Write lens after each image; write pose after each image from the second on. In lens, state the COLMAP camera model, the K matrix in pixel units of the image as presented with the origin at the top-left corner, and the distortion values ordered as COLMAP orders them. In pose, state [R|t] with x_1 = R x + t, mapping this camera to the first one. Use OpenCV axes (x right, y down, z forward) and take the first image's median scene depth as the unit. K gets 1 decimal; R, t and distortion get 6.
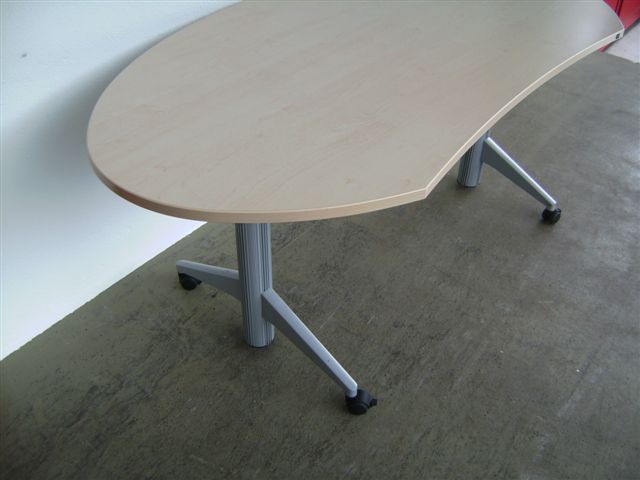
lens RADIAL K [[667.6, 0, 319.4], [0, 667.6, 244.6], [0, 0, 1]] dist [-0.101187, 0.000000]
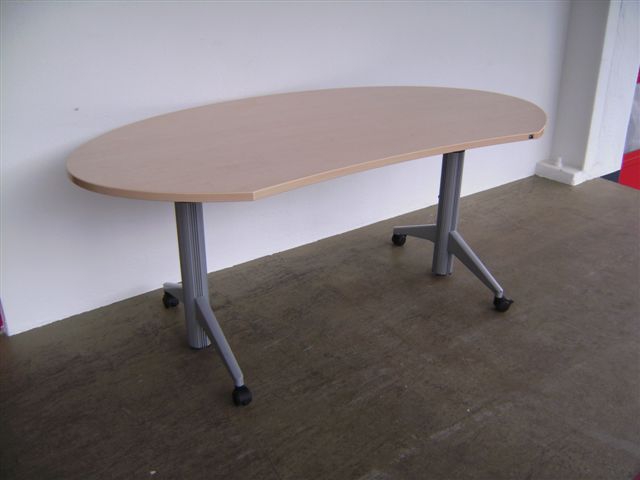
lens RADIAL K [[667.6, 0, 320.5], [0, 667.6, 239.8], [0, 0, 1]] dist [-0.101187, 0.000000]
pose [[0.965673, 0.096153, -0.241310, 0.388254], [-0.153212, 0.961007, -0.230199, 0.207114], [0.209767, 0.259269, 0.942750, -0.179083]]
